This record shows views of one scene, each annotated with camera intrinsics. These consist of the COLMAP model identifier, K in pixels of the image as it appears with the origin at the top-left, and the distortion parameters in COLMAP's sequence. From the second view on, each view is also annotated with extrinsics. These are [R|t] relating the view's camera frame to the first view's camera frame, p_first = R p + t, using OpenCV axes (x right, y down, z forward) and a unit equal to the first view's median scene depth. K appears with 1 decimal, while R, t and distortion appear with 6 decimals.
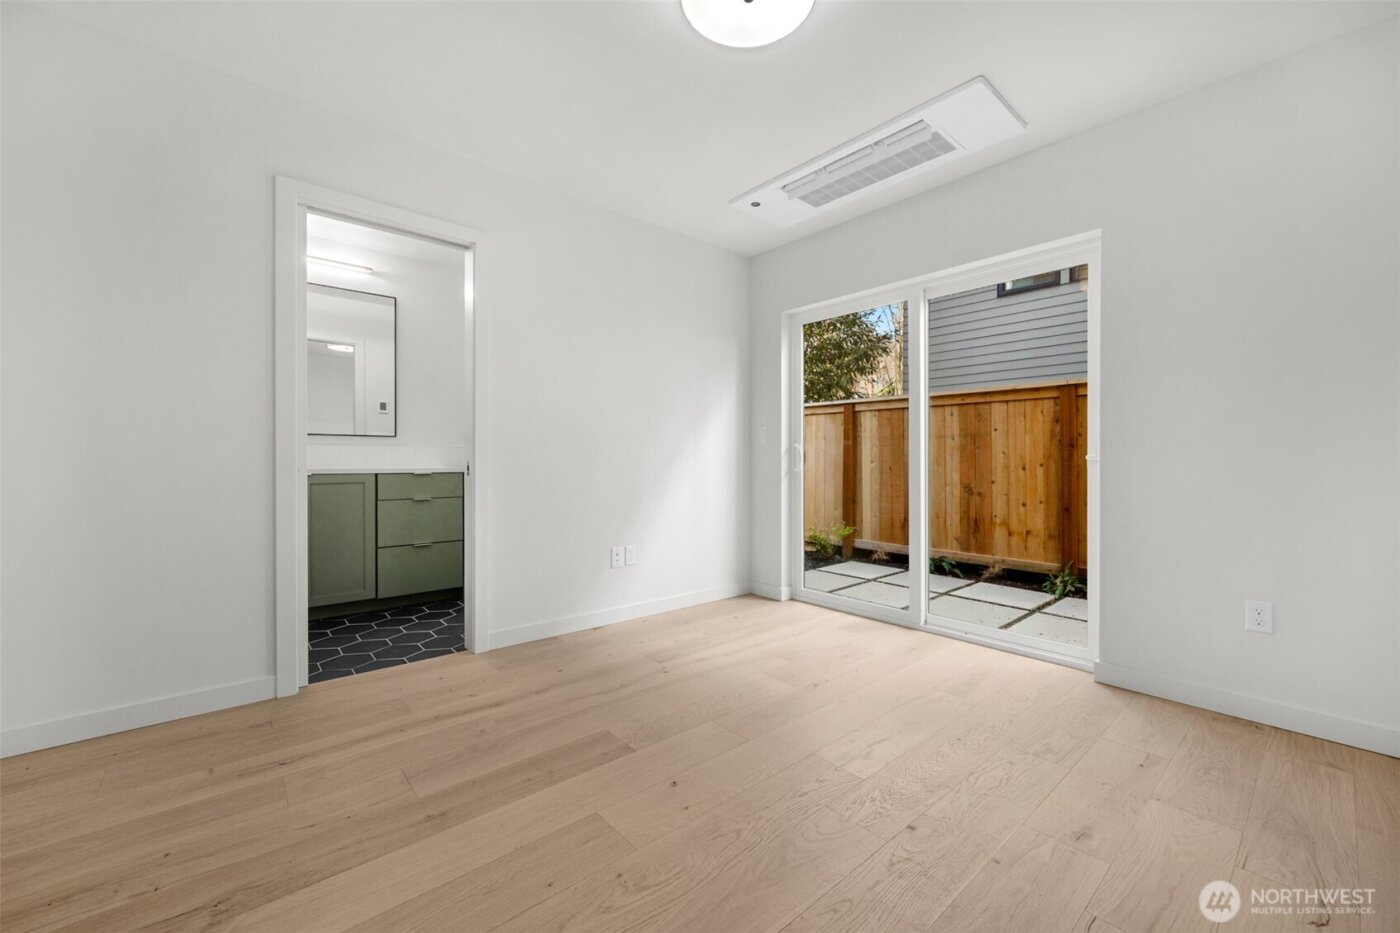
lens RADIAL K [[549.5, 0, 700.0], [0, 549.5, 466.5], [0, 0, 1]] dist [0.000918, 0.000106]
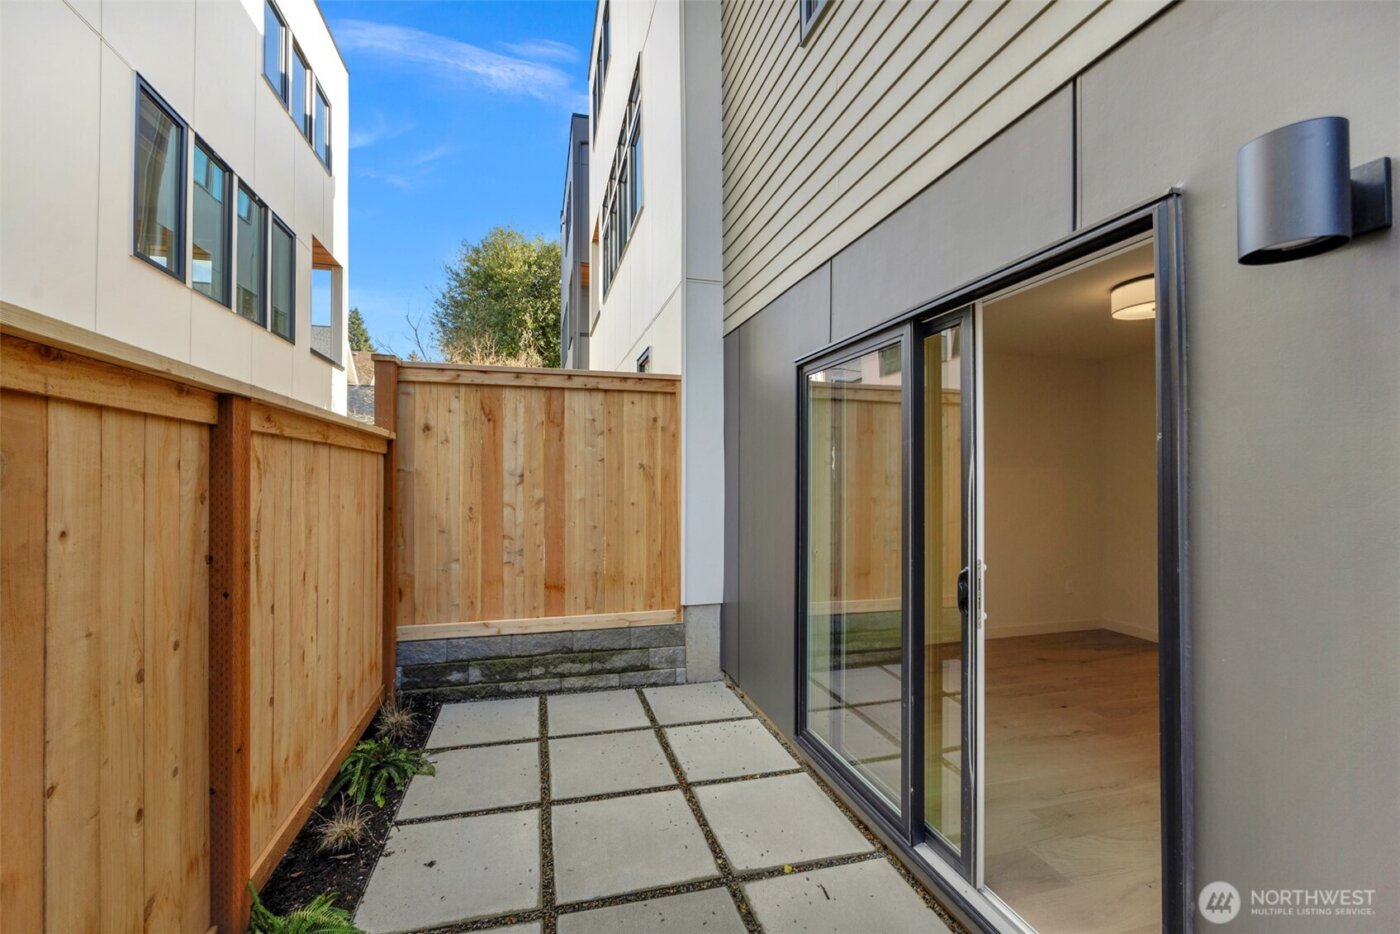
lens RADIAL K [[549.5, 0, 700.0], [0, 549.5, 467.0], [0, 0, 1]] dist [0.000918, 0.000106]
pose [[-0.904035, -0.008328, 0.427378, 0.638962], [-0.012166, 0.999906, -0.006250, -0.261864], [-0.427286, -0.010849, -0.904052, 3.027131]]
